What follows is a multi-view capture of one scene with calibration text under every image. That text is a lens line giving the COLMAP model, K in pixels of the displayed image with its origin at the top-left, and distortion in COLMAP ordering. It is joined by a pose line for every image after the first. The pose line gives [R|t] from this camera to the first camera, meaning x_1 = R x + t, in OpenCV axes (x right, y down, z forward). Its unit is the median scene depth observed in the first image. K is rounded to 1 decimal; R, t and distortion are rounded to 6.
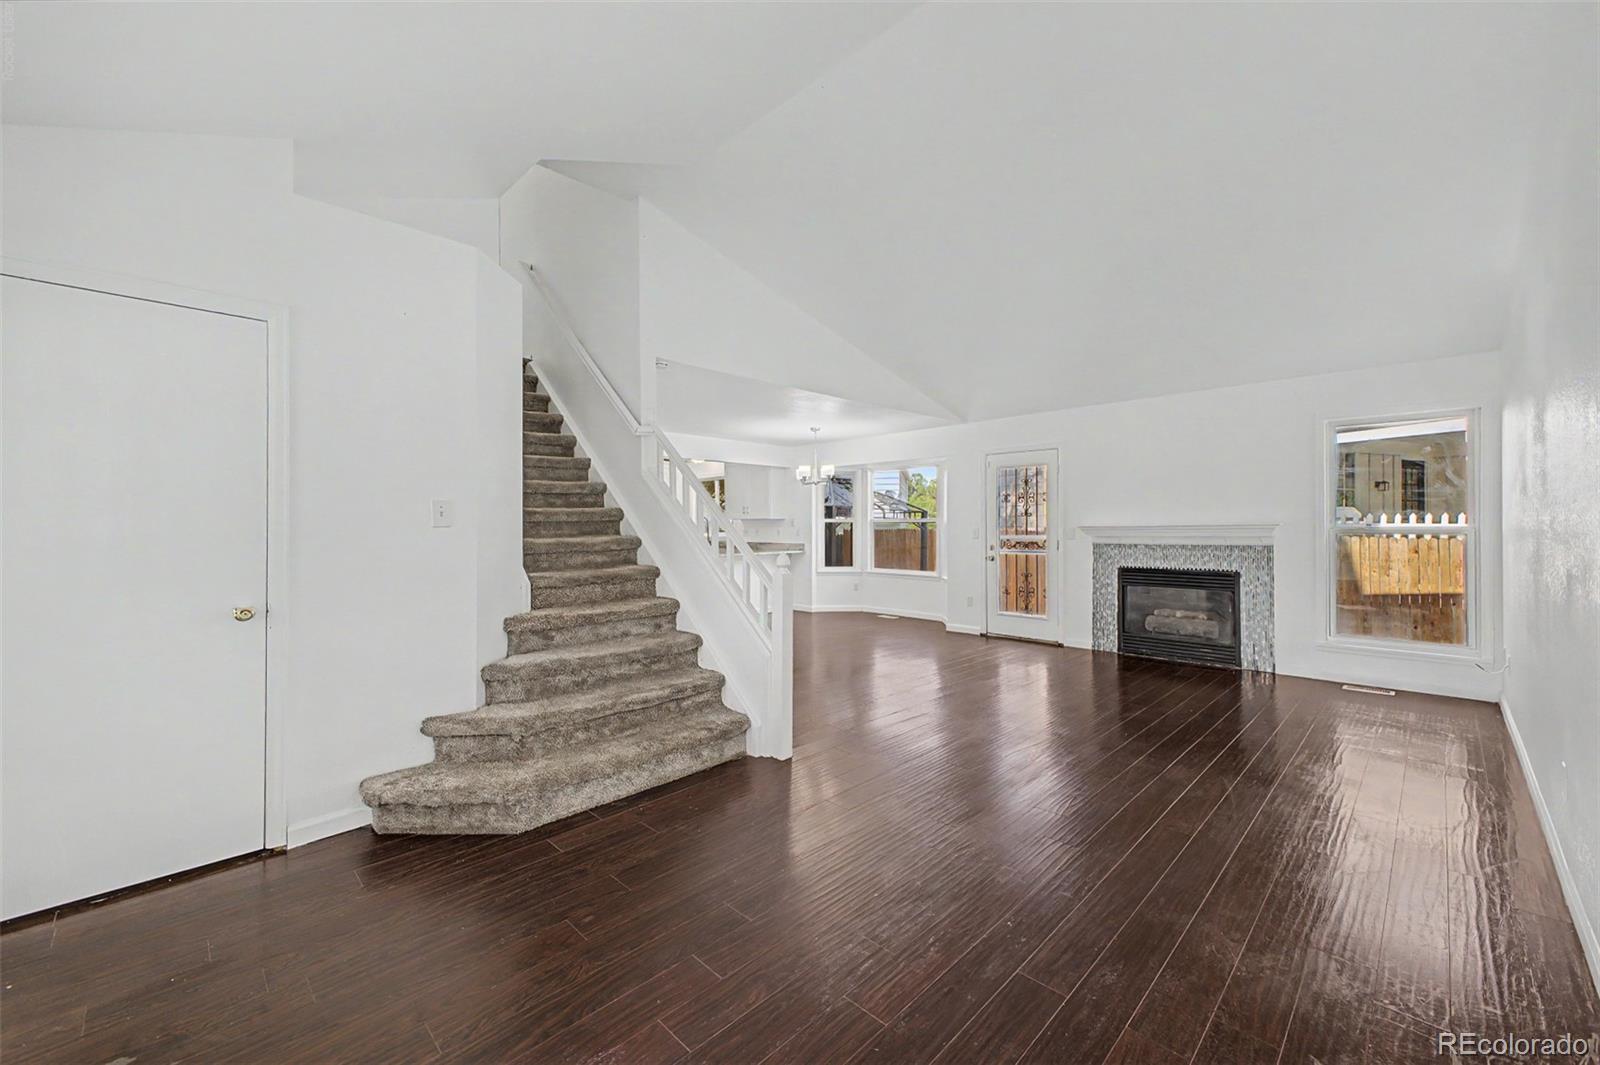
lens RADIAL K [[639.6, 0, 784.8], [0, 639.6, 522.6], [0, 0, 1]] dist [0.019572, -0.004481]
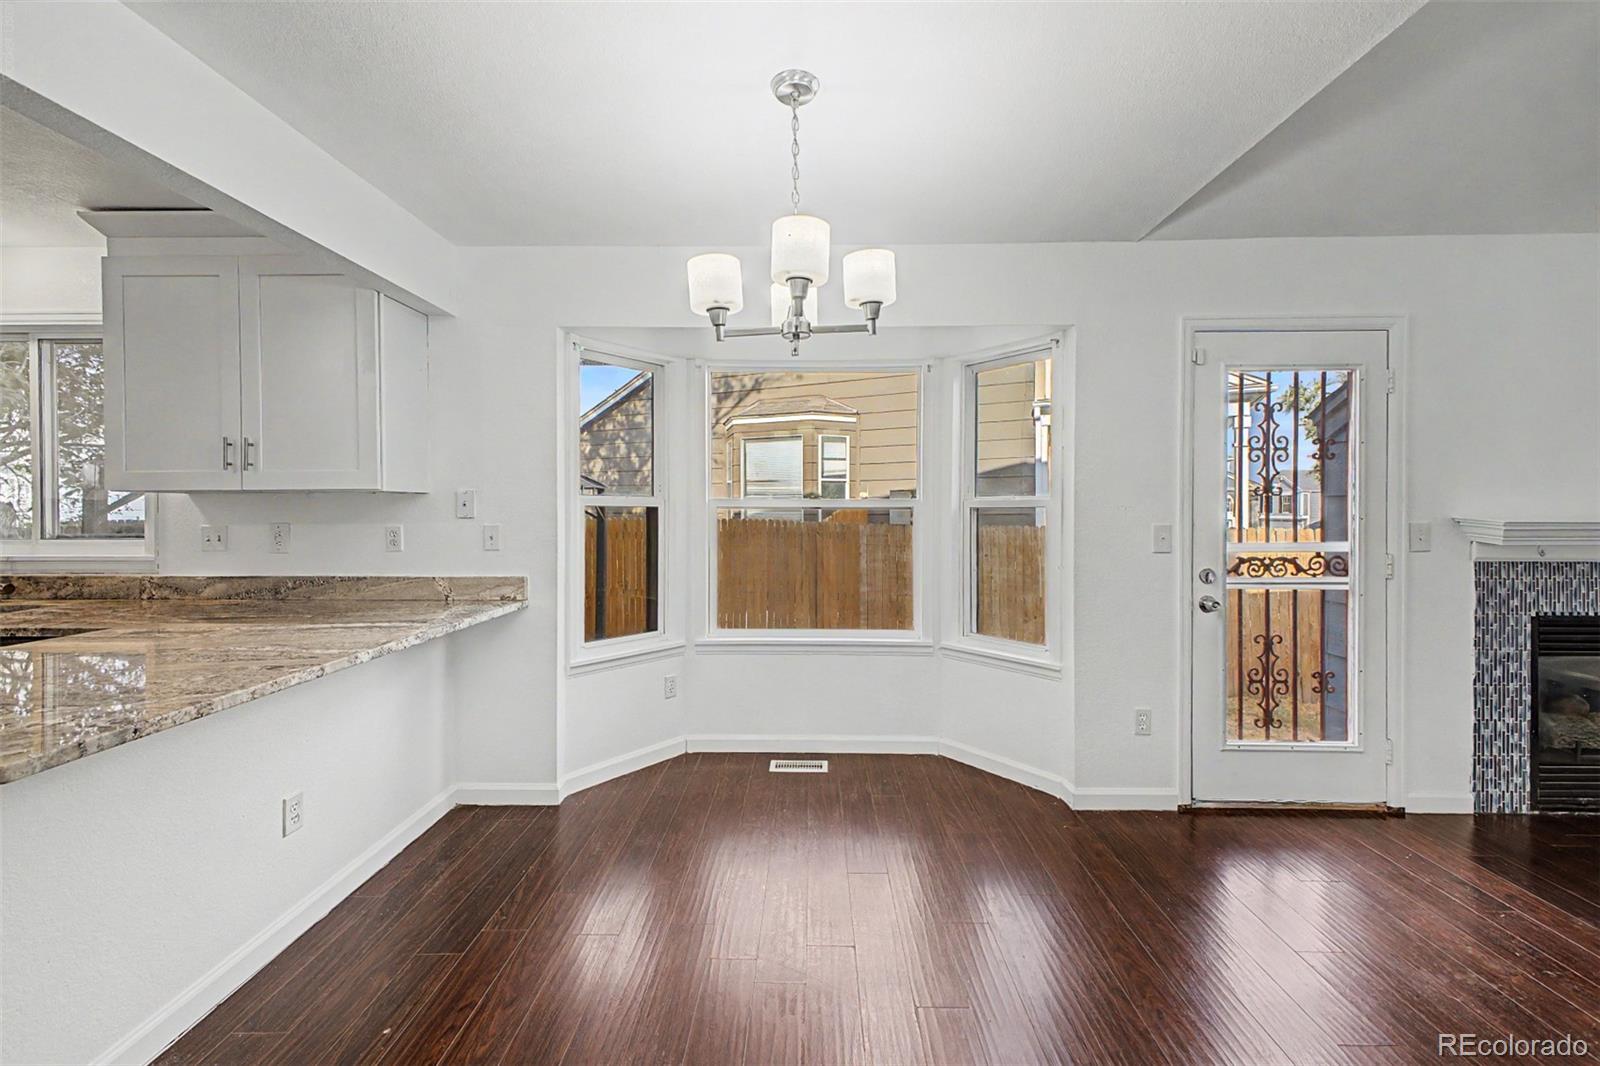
lens RADIAL K [[639.6, 0, 799.0], [0, 639.6, 513.0], [0, 0, 1]] dist [0.019572, -0.004481]
pose [[0.700208, -0.001089, 0.713938, -0.122608], [-0.006989, 0.999940, 0.008380, 0.000270], [-0.713905, -0.010857, 0.700158, 0.926478]]
